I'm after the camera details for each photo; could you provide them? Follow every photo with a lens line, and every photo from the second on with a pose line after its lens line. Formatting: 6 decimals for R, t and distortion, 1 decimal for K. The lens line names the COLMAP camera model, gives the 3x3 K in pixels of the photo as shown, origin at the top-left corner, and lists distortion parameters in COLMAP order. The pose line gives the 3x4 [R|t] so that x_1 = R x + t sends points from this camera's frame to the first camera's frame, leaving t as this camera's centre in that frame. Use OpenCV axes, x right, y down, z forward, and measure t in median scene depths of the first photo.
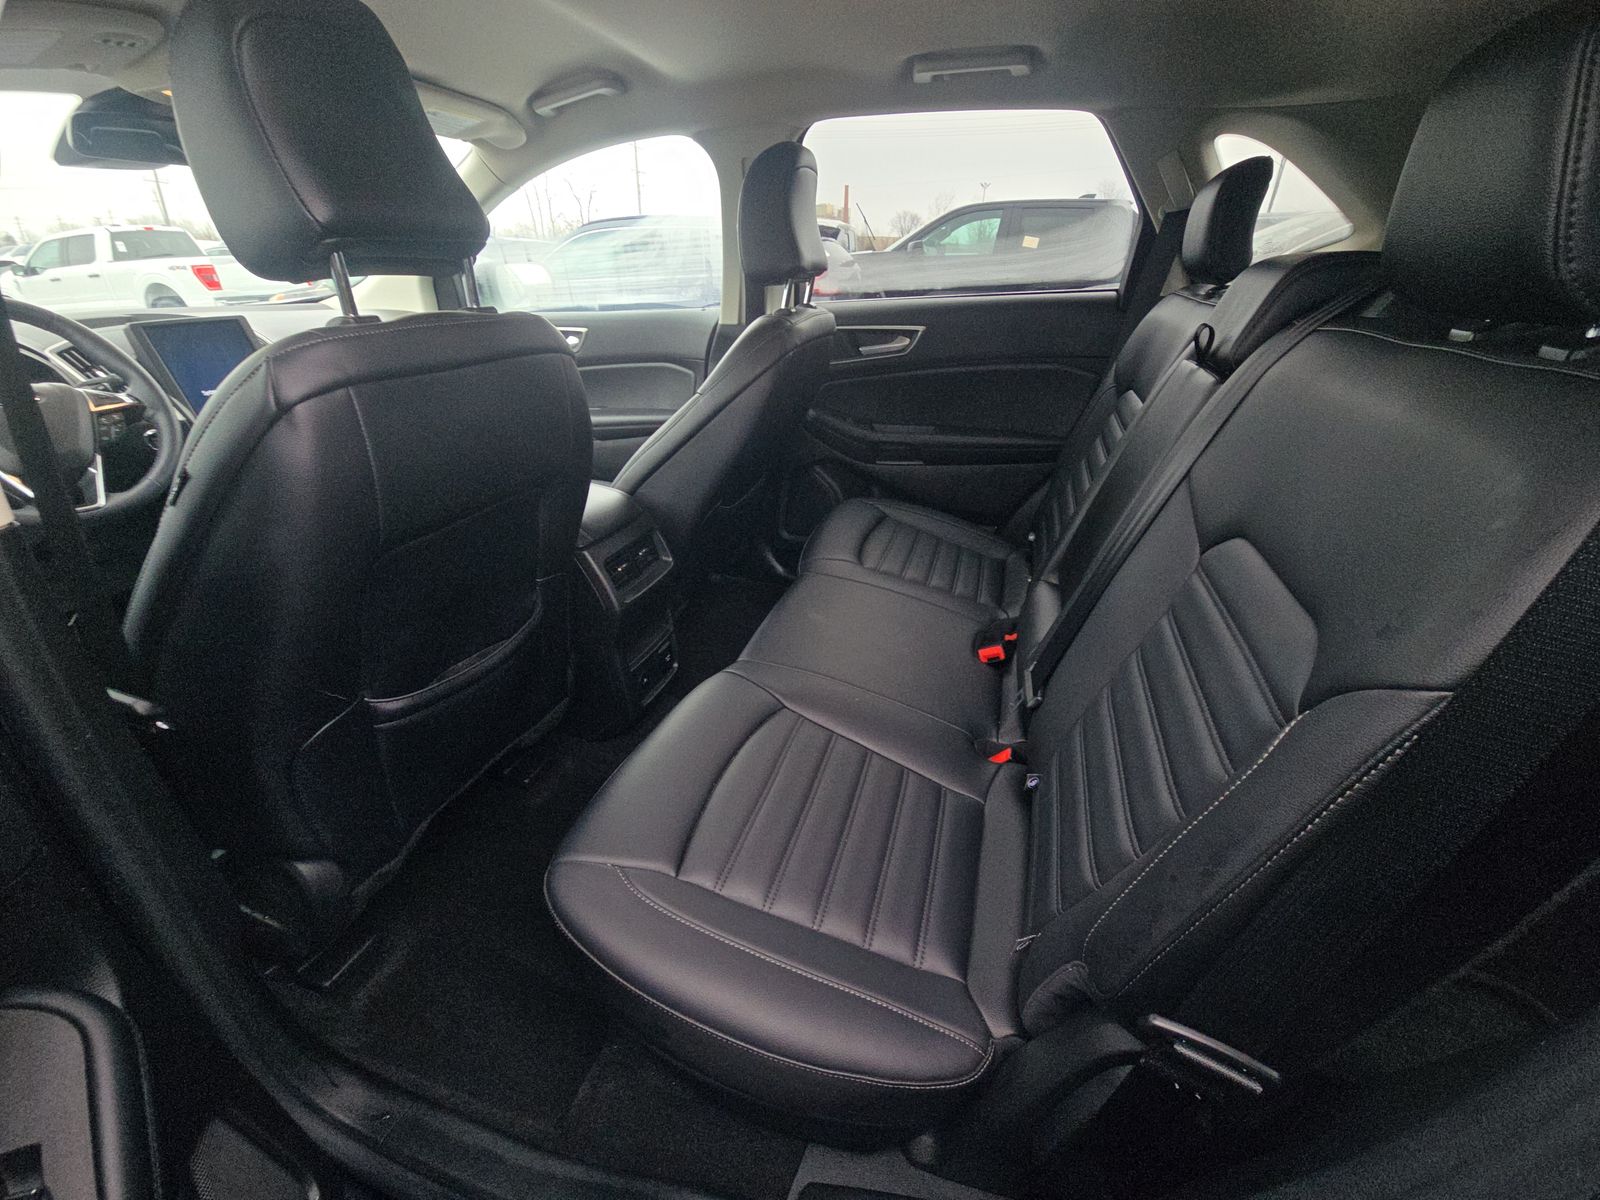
lens RADIAL K [[662.0, 0, 806.5], [0, 662.0, 596.1], [0, 0, 1]] dist [0.012845, -0.010830]
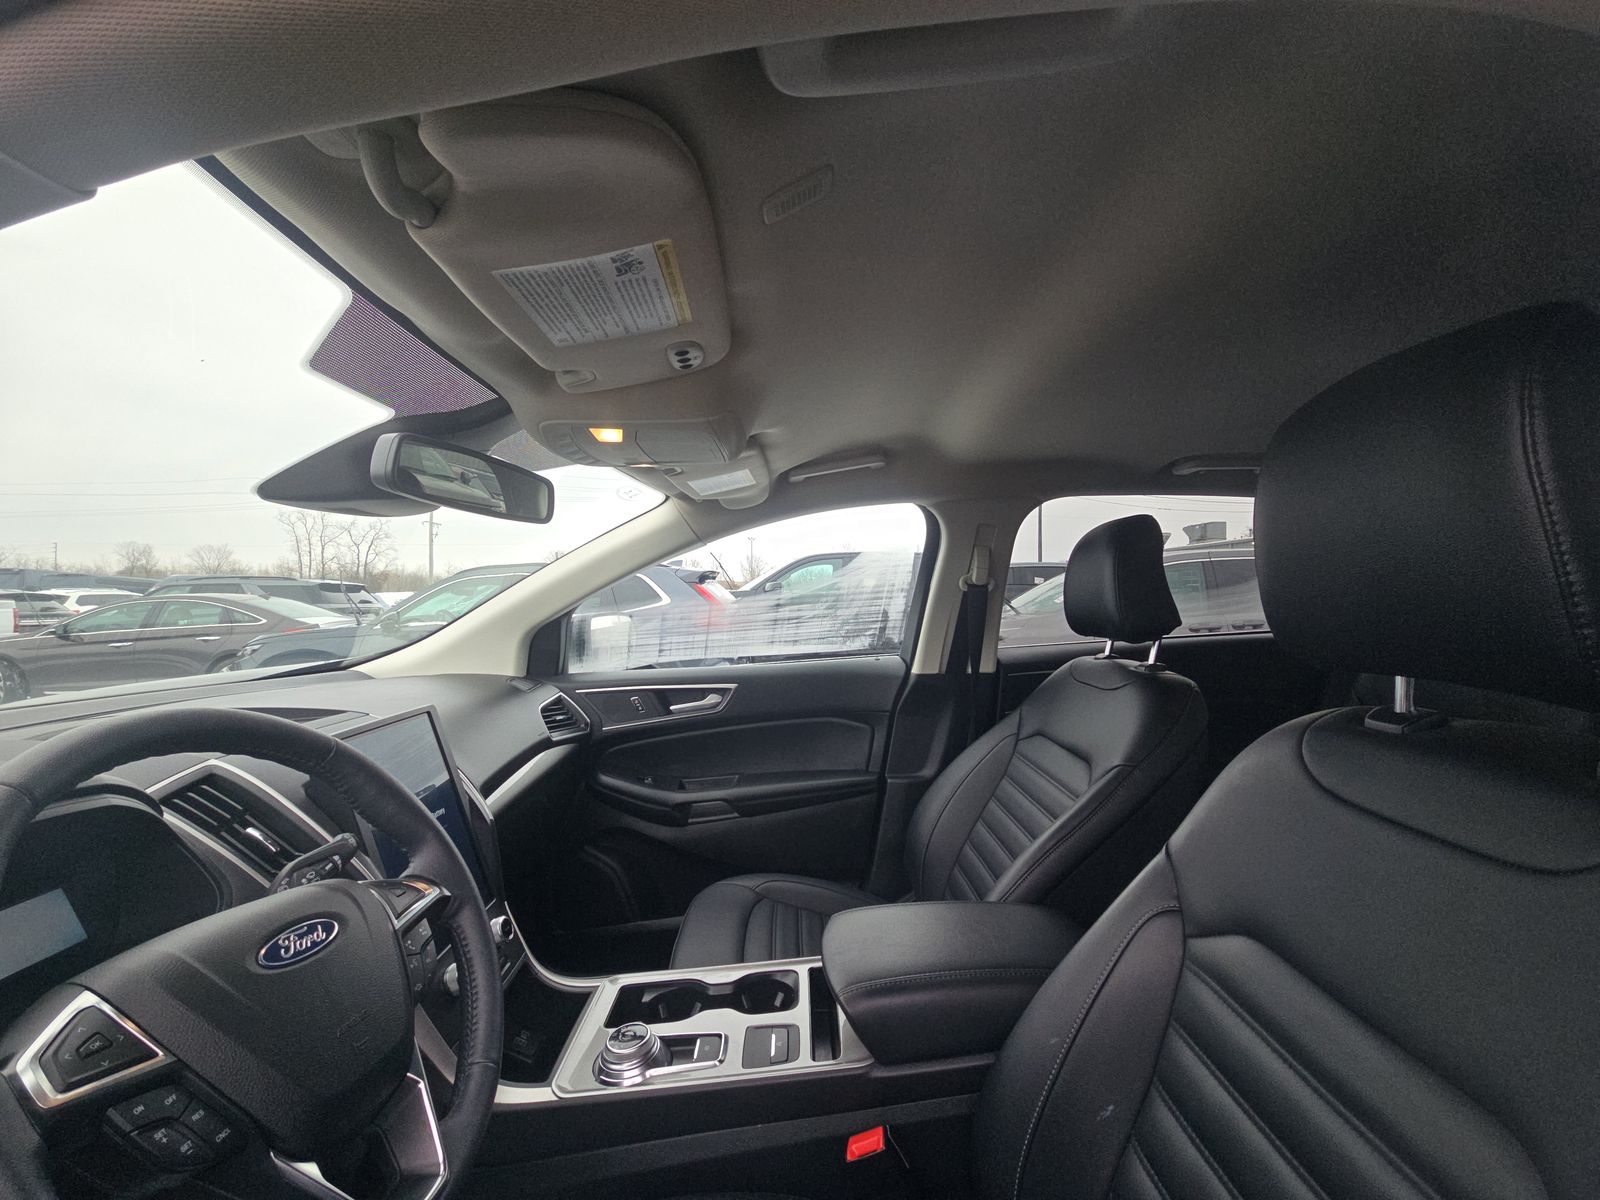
lens RADIAL K [[662.0, 0, 808.6], [0, 662.0, 589.8], [0, 0, 1]] dist [0.012845, -0.010830]
pose [[0.947314, -0.007728, 0.320213, -0.136265], [0.153567, 0.888278, -0.432874, -0.033359], [-0.281093, 0.459241, 0.842665, 0.051718]]
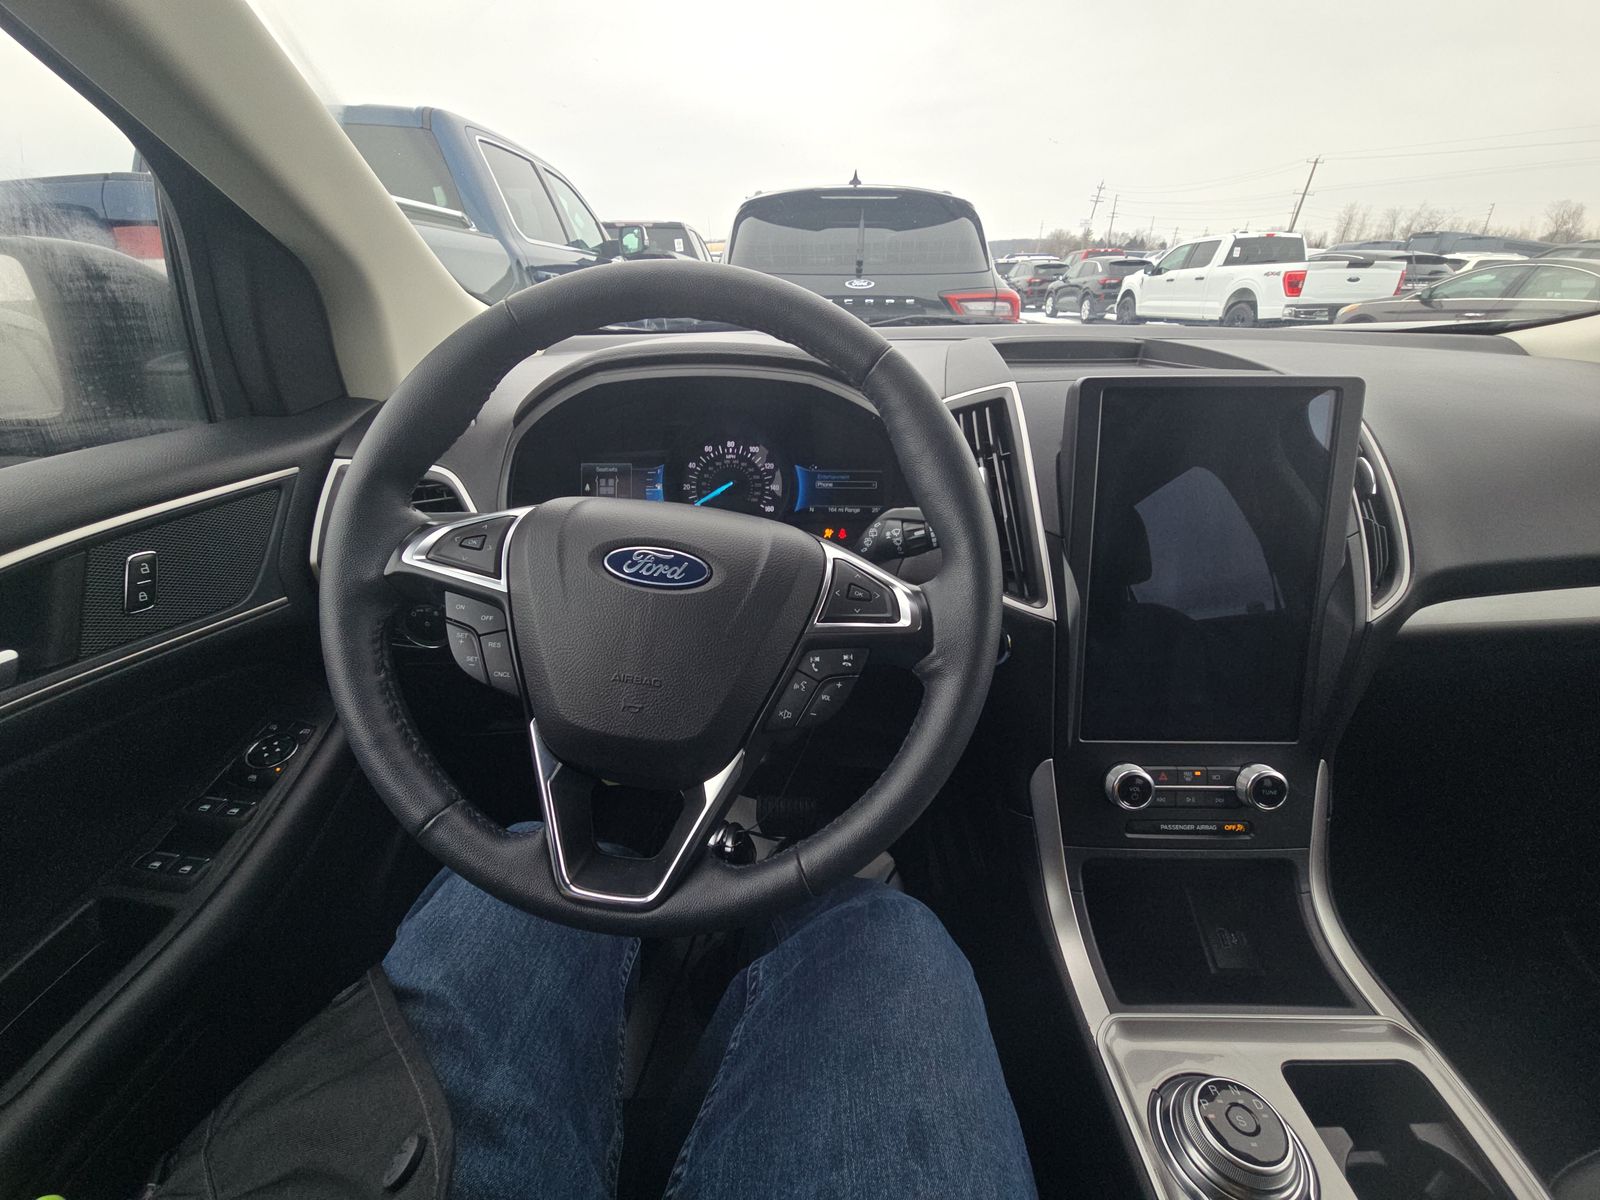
lens RADIAL K [[662.0, 0, 804.3], [0, 662.0, 600.7], [0, 0, 1]] dist [0.012845, -0.010830]
pose [[0.298031, 0.431567, -0.851427, -0.112940], [-0.436213, 0.854954, 0.280664, -0.055189], [0.849056, 0.287757, 0.443057, 0.117929]]
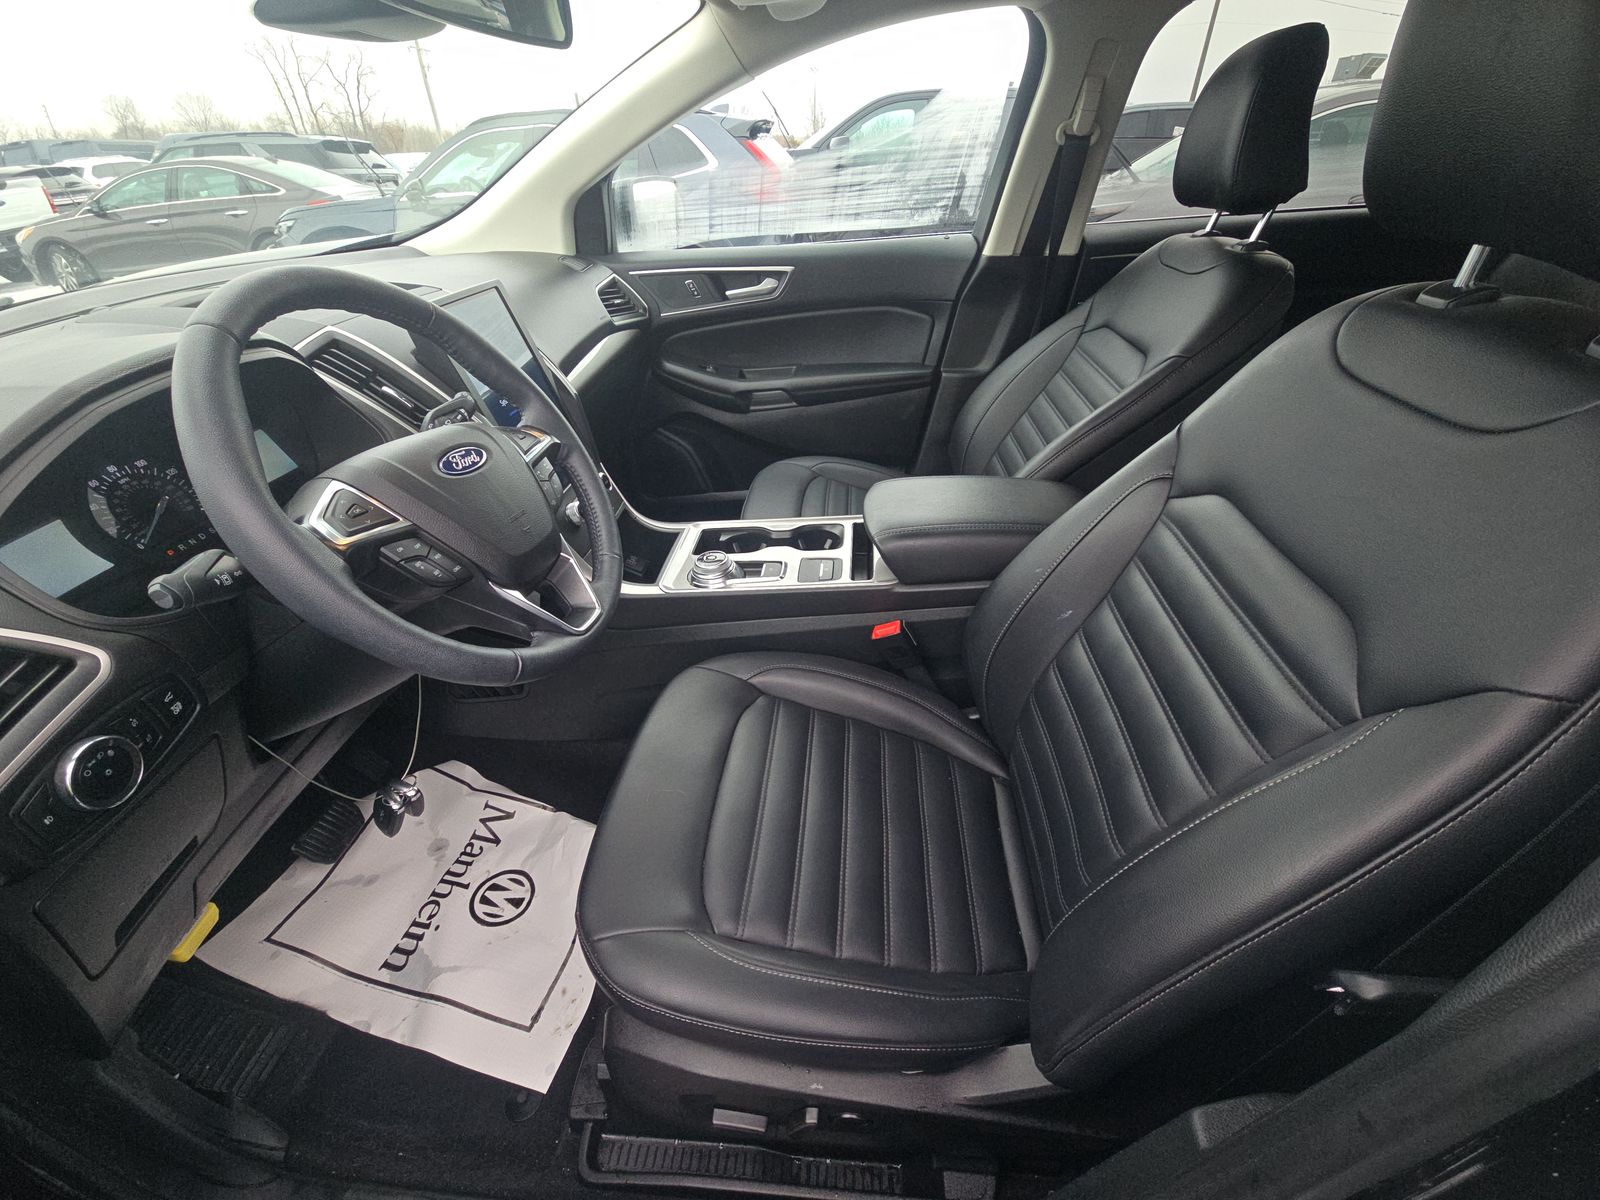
lens RADIAL K [[662.0, 0, 805.2], [0, 662.0, 610.6], [0, 0, 1]] dist [0.012845, -0.010830]
pose [[0.973853, -0.138817, 0.179835, -0.137508], [0.114278, 0.983489, 0.140323, -0.026838], [-0.196345, -0.116103, 0.973637, 0.041414]]
